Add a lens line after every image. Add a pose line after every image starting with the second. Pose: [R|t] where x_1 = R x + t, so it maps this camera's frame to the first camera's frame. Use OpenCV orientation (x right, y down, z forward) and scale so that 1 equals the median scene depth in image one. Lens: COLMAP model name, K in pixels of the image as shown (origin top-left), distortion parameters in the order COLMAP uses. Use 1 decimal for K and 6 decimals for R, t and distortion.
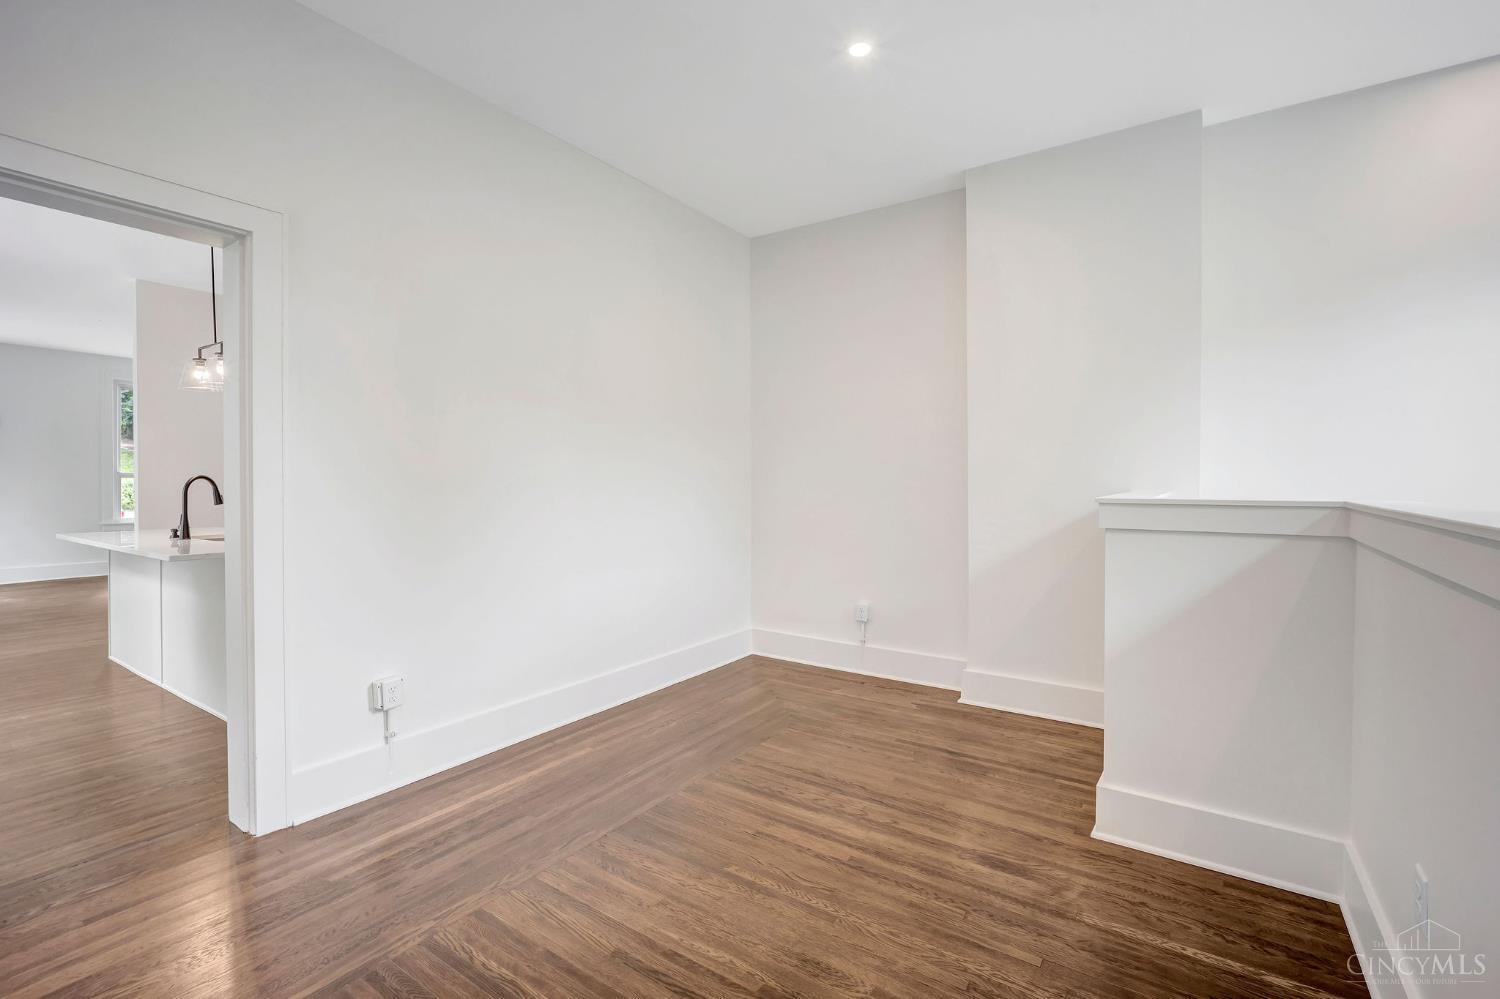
lens RADIAL K [[651.4, 0, 746.3], [0, 651.4, 496.0], [0, 0, 1]] dist [-0.012092, 0.002858]
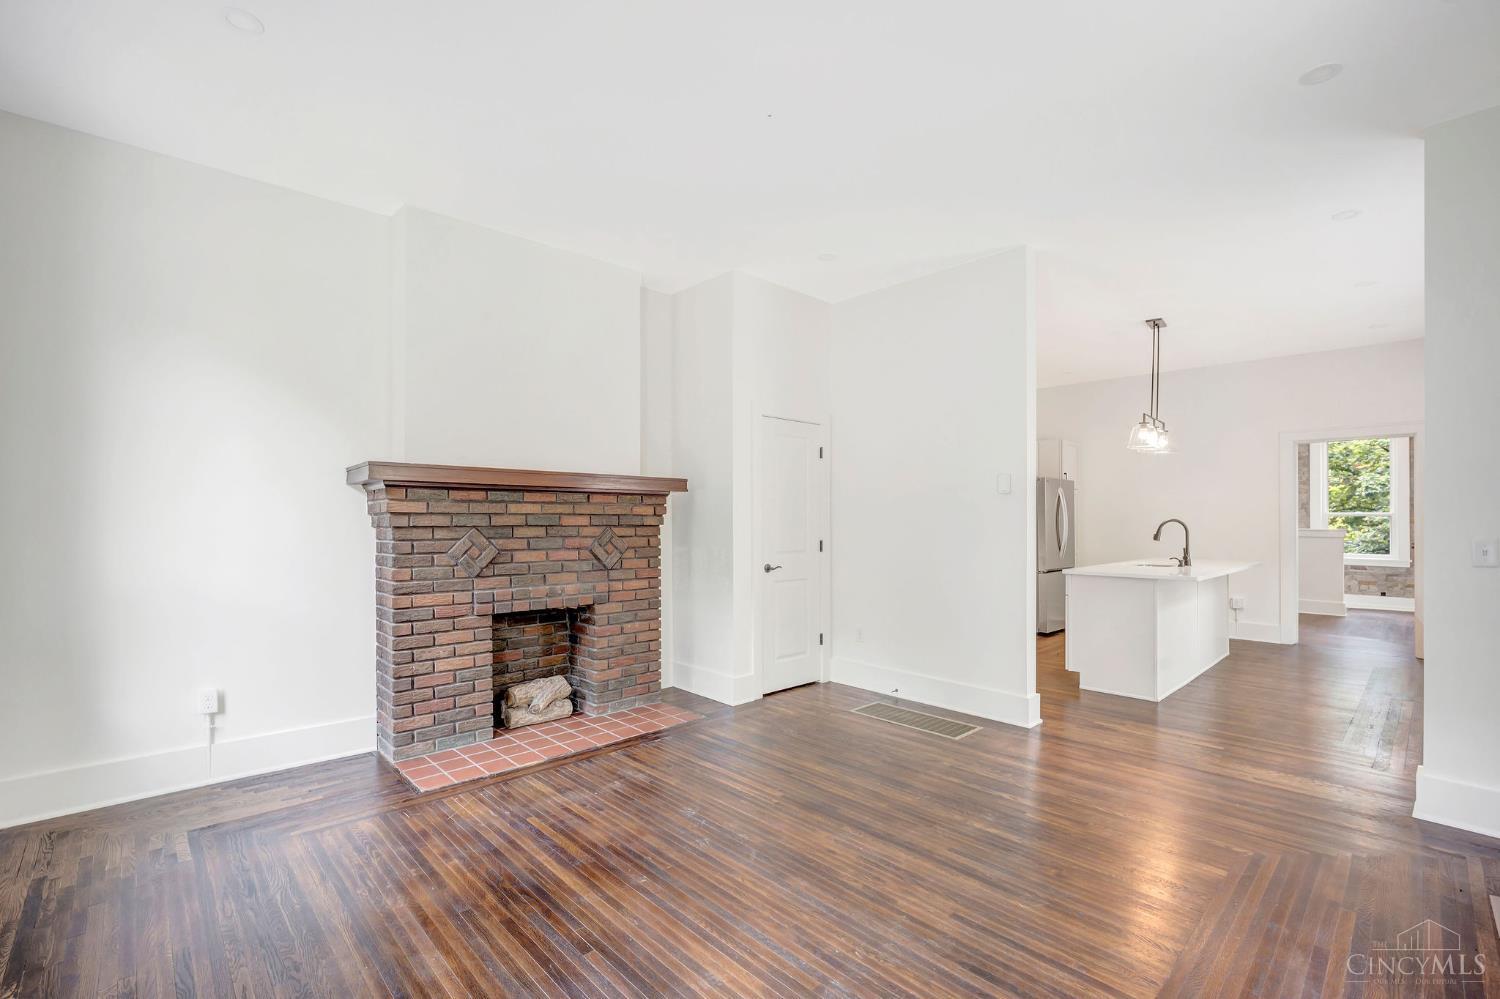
lens RADIAL K [[651.4, 0, 749.5], [0, 651.4, 525.6], [0, 0, 1]] dist [-0.012092, 0.002858]
pose [[0.205303, -0.003298, 0.978693, -2.621354], [0.022763, 0.999740, -0.001406, -0.040701], [-0.978434, 0.022567, 0.205325, 1.774998]]
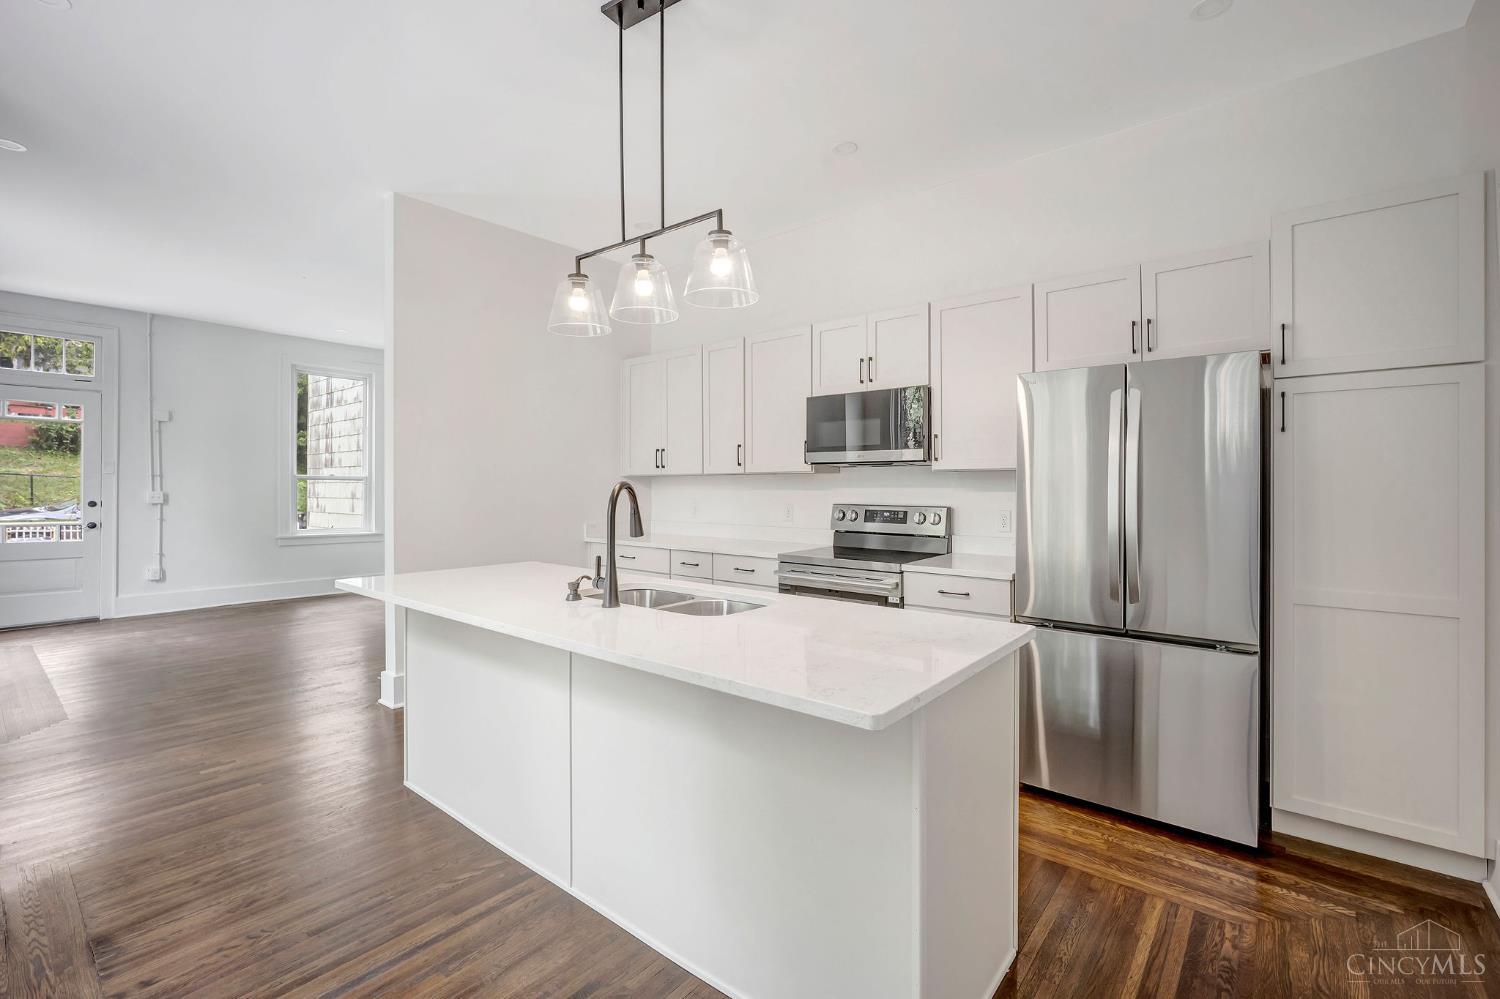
lens RADIAL K [[651.4, 0, 746.0], [0, 651.4, 486.3], [0, 0, 1]] dist [-0.012092, 0.002858]
pose [[0.996853, 0.003938, -0.079168, -0.894984], [-0.005941, 0.999668, -0.025077, -0.019355], [0.079043, 0.025468, 0.996546, 0.614228]]
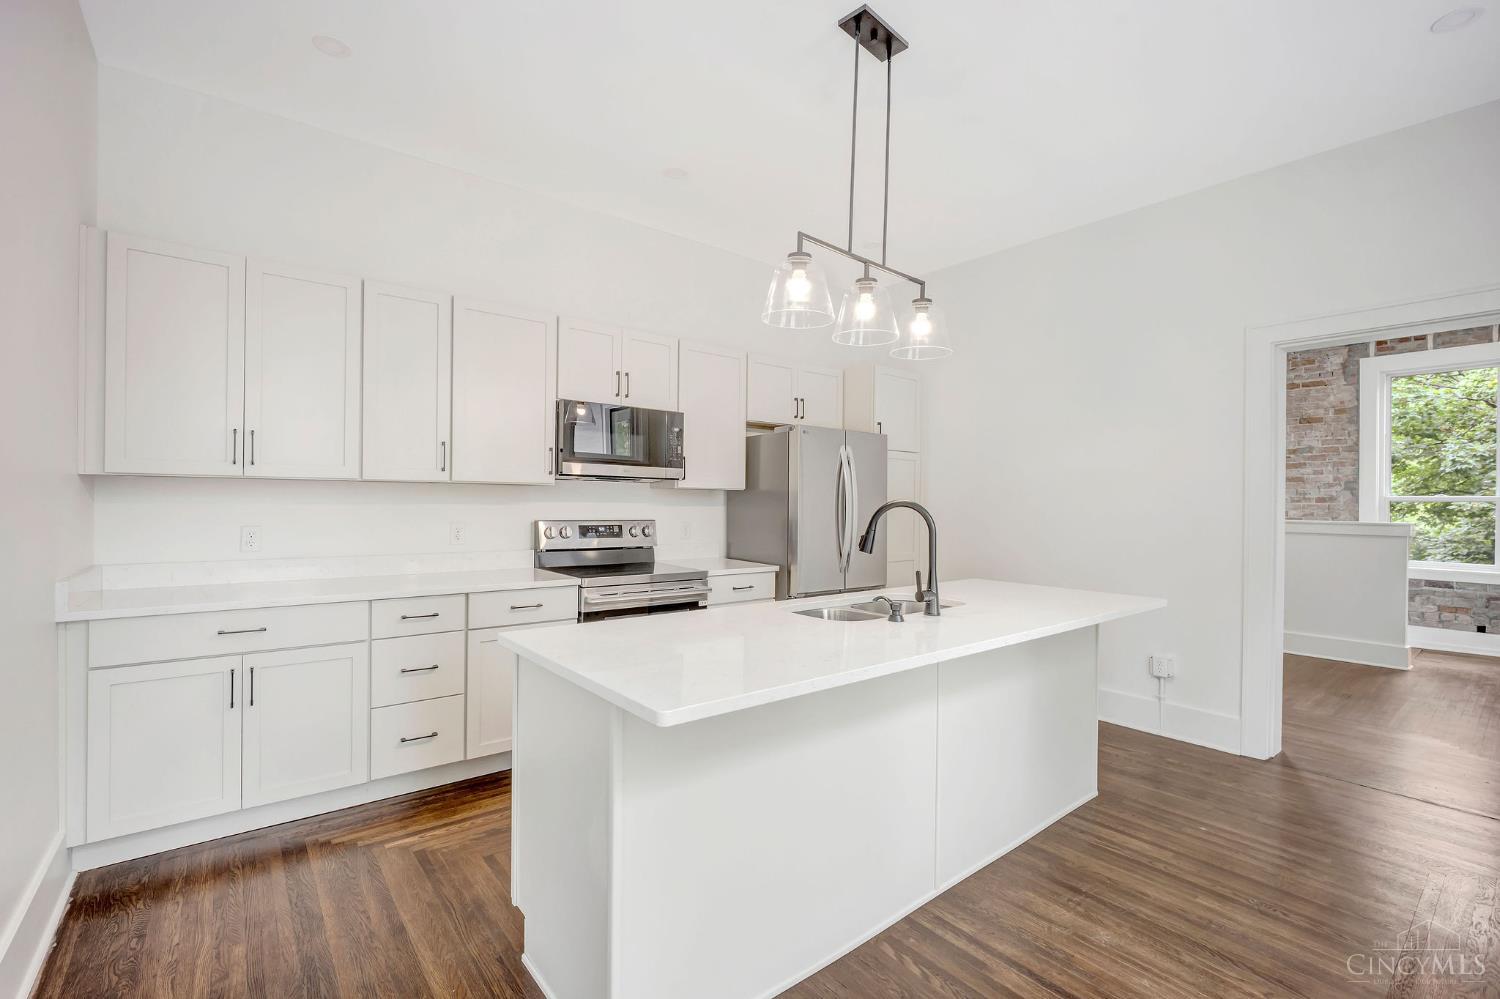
lens RADIAL K [[651.4, 0, 747.5], [0, 651.4, 505.3], [0, 0, 1]] dist [-0.012092, 0.002858]
pose [[0.286763, 0.002337, 0.957999, -1.639838], [0.012279, 0.999906, -0.006114, -0.030089], [-0.957923, 0.013517, 0.286707, 1.120447]]
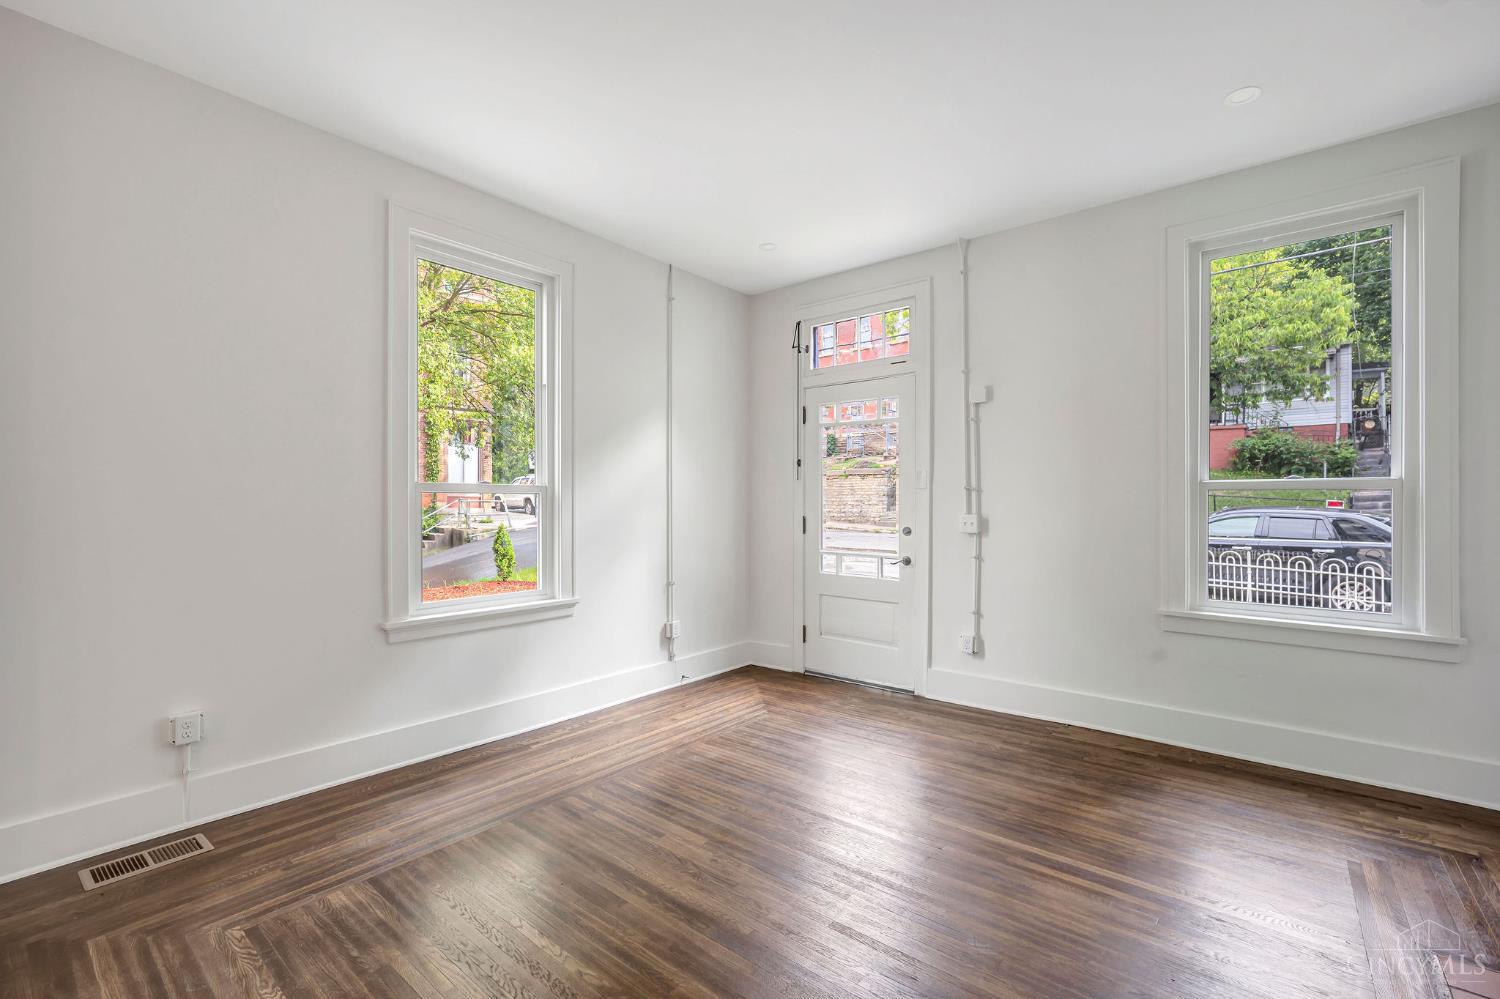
lens RADIAL K [[651.4, 0, 750.5], [0, 651.4, 501.1], [0, 0, 1]] dist [-0.012092, 0.002858]
pose [[-0.073781, -0.005193, -0.997261, -1.442406], [-0.024796, 0.999687, -0.003371, -0.047268], [0.996966, 0.024480, -0.073887, 1.853979]]
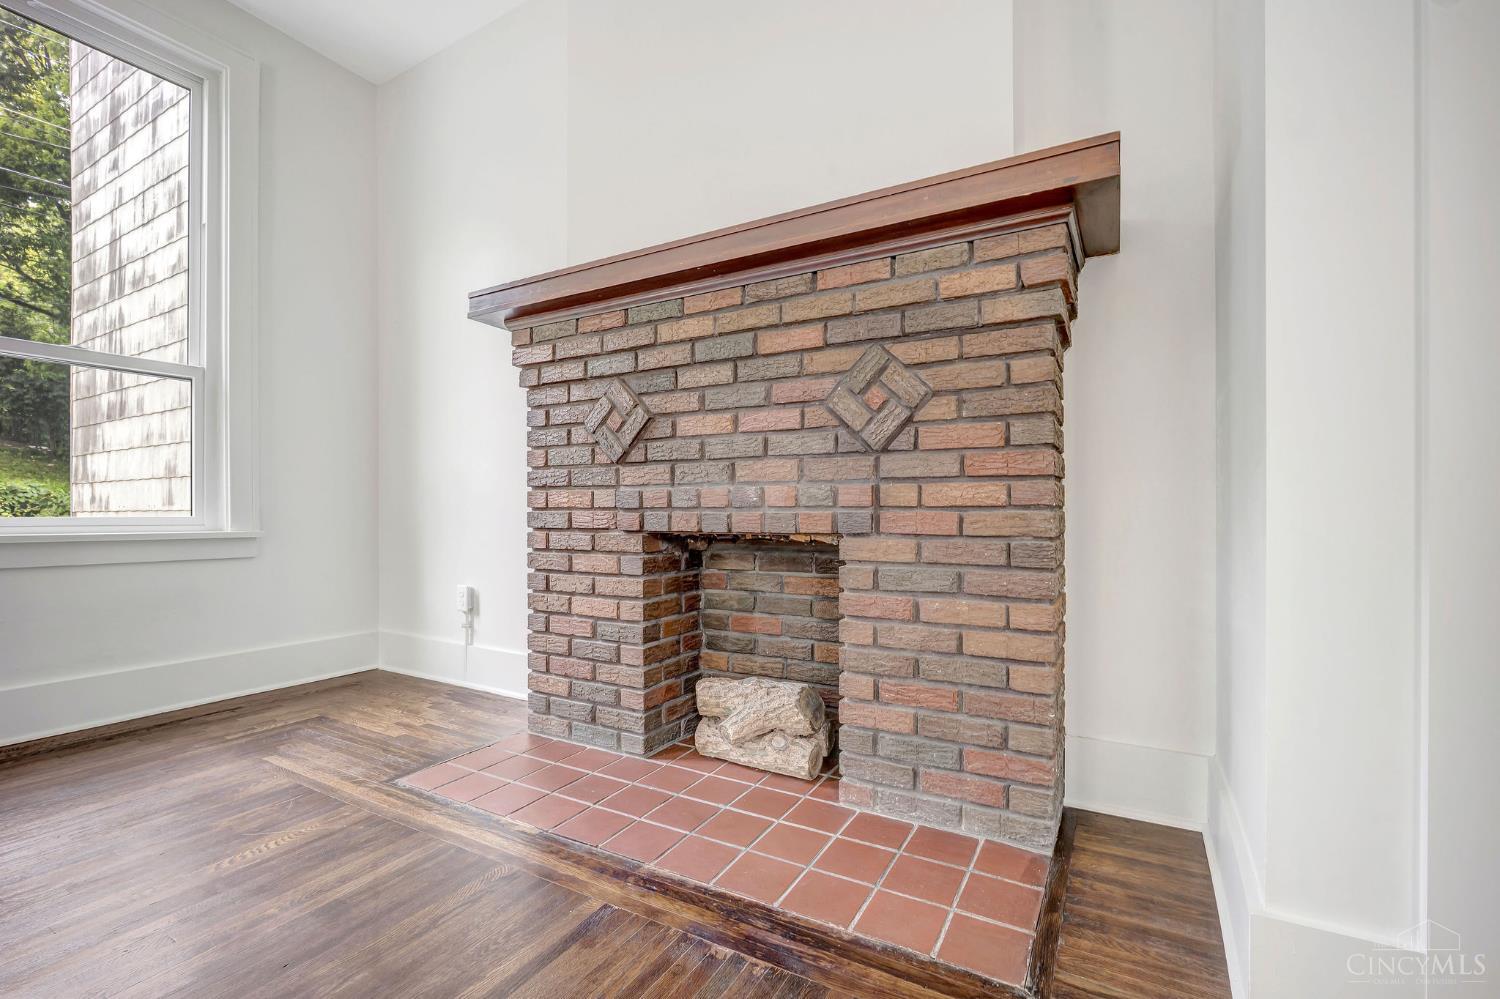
lens RADIAL K [[651.4, 0, 748.4], [0, 651.4, 517.4], [0, 0, 1]] dist [-0.012092, 0.002858]
pose [[0.995720, -0.000110, 0.092419, -1.725652], [0.001574, 0.999874, -0.015769, 0.076573], [-0.092406, 0.015847, 0.995595, 1.810189]]
